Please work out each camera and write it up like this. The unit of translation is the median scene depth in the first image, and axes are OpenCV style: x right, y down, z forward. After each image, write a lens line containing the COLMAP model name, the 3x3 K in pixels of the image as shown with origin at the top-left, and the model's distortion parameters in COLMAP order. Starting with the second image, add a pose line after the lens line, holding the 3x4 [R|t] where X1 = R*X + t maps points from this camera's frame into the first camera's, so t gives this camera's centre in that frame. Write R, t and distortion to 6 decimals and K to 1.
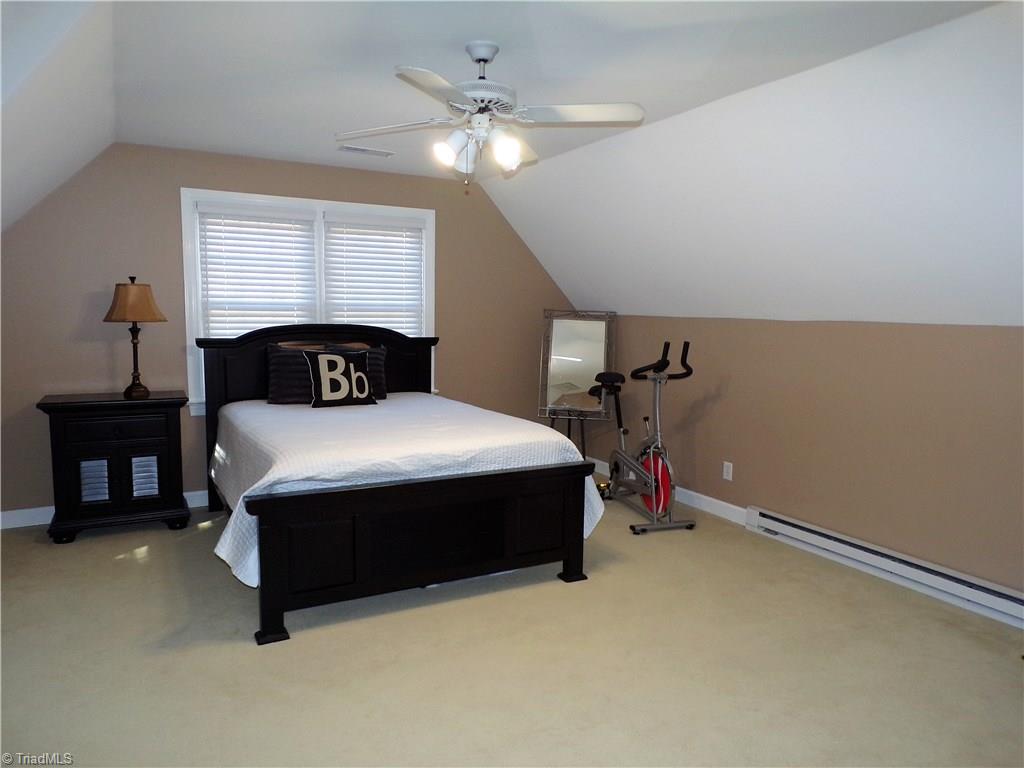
lens RADIAL K [[712.4, 0, 512.0], [0, 712.4, 384.0], [0, 0, 1]] dist [0.040435, 0.000449]
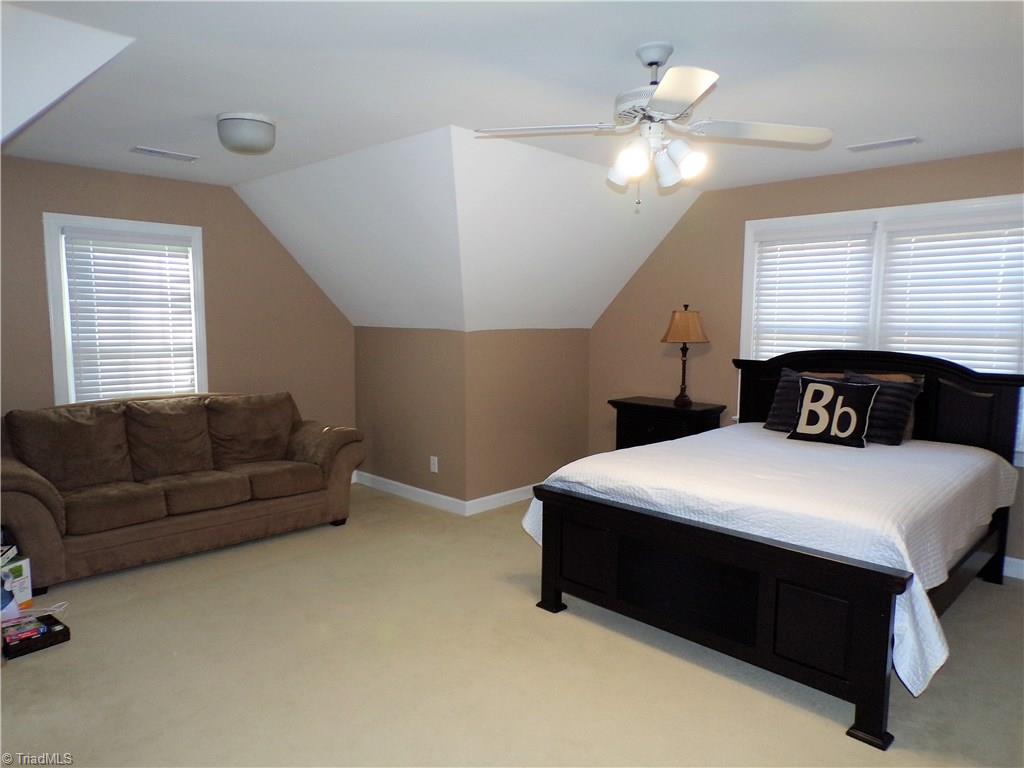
lens RADIAL K [[705.8, 0, 512.0], [0, 705.8, 384.0], [0, 0, 1]] dist [0.050934, 0.000427]
pose [[0.301745, 0.082904, -0.949777, 0.484674], [-0.107796, 0.992791, 0.052412, -0.046636], [0.947275, 0.086567, 0.308506, 0.357881]]
